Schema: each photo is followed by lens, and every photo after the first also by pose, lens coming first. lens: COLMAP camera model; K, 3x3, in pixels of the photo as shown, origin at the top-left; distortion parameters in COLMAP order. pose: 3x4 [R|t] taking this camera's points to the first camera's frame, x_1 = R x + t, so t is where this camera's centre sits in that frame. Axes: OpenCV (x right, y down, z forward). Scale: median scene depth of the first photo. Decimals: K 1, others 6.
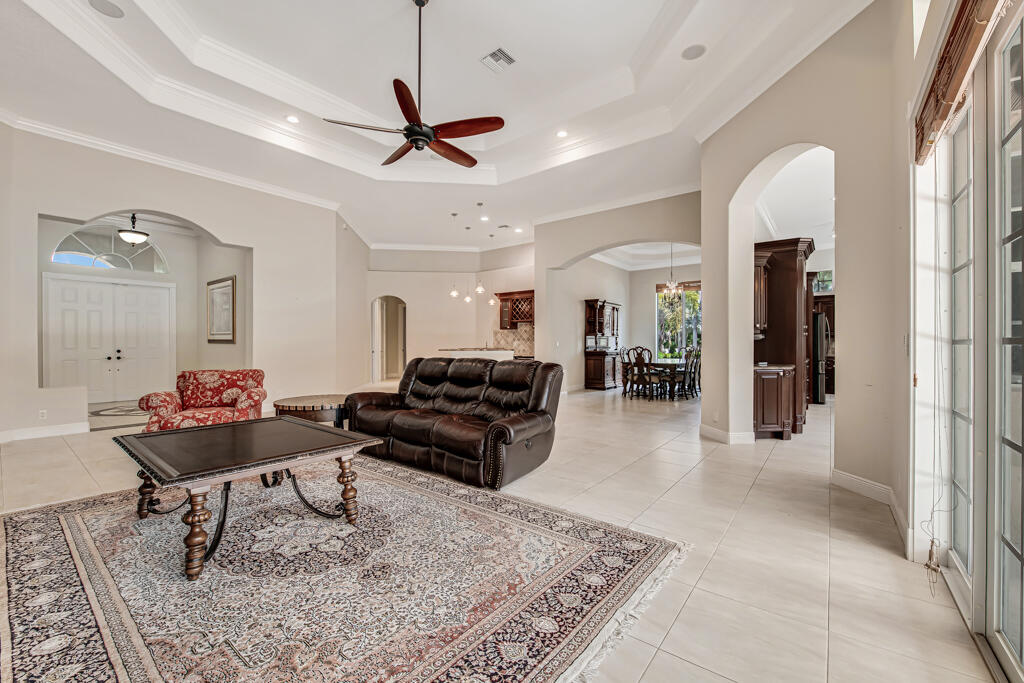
lens RADIAL K [[416.4, 0, 510.2], [0, 416.4, 344.4], [0, 0, 1]] dist [-0.014591, -0.000683]
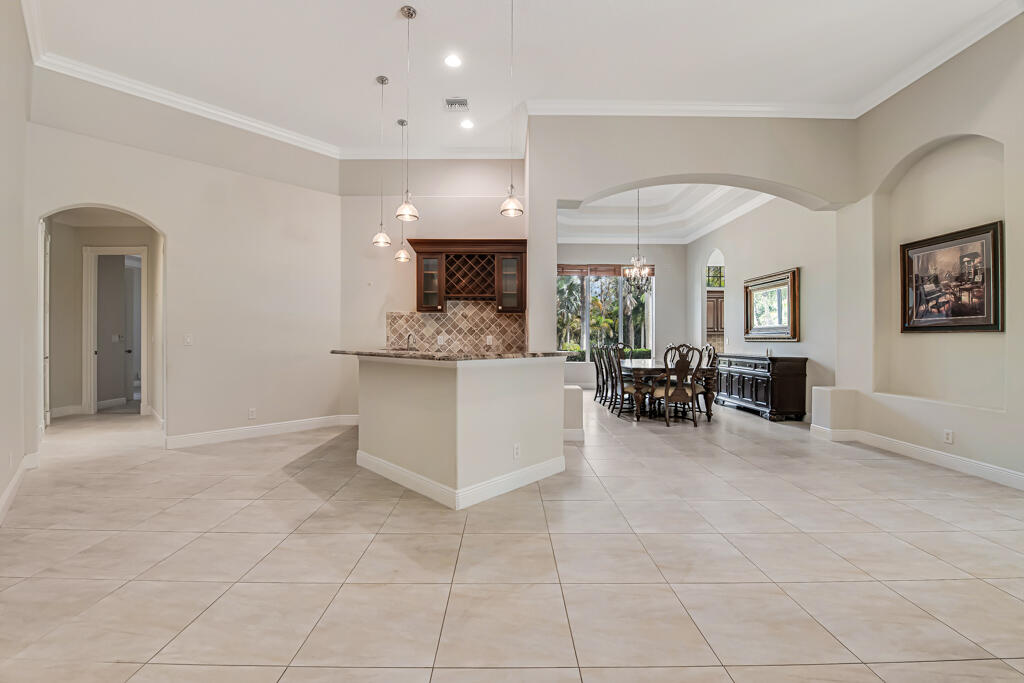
lens RADIAL K [[416.4, 0, 507.9], [0, 416.4, 339.3], [0, 0, 1]] dist [-0.014591, -0.000683]
pose [[0.782291, 0.003506, 0.622904, -0.891334], [-0.002678, 0.999994, -0.002265, -0.002276], [-0.622908, 0.000104, 0.782295, 1.865750]]
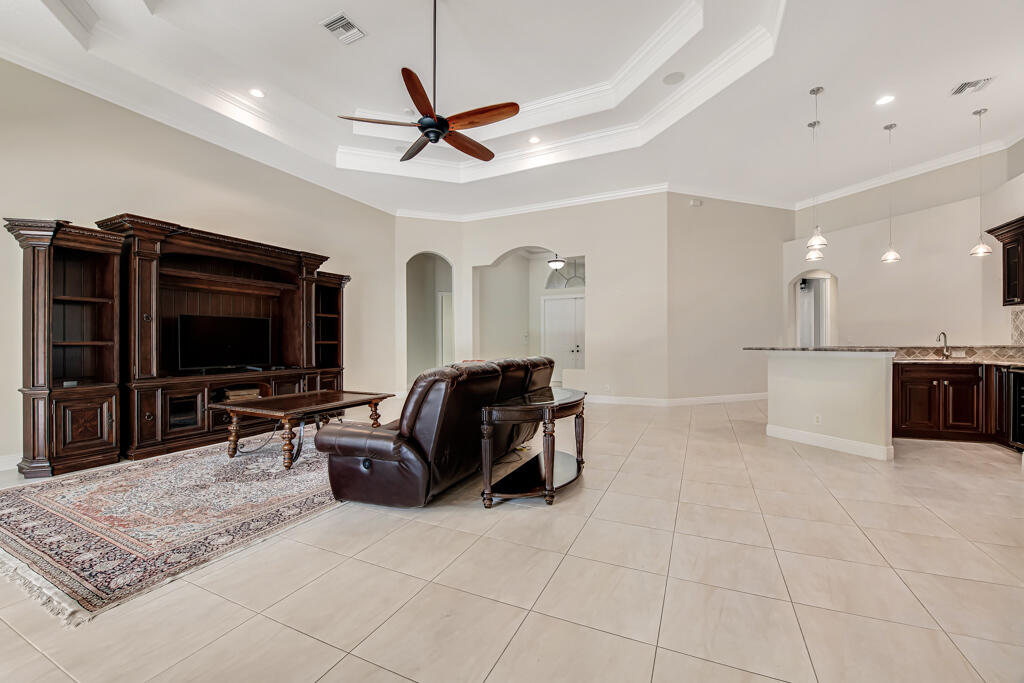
lens RADIAL K [[416.4, 0, 500.8], [0, 416.4, 337.5], [0, 0, 1]] dist [-0.014591, -0.000683]
pose [[0.211870, -0.012095, -0.977223, 1.033829], [0.005556, 0.999922, -0.011171, 0.004369], [0.977282, -0.003063, 0.211920, 1.271042]]
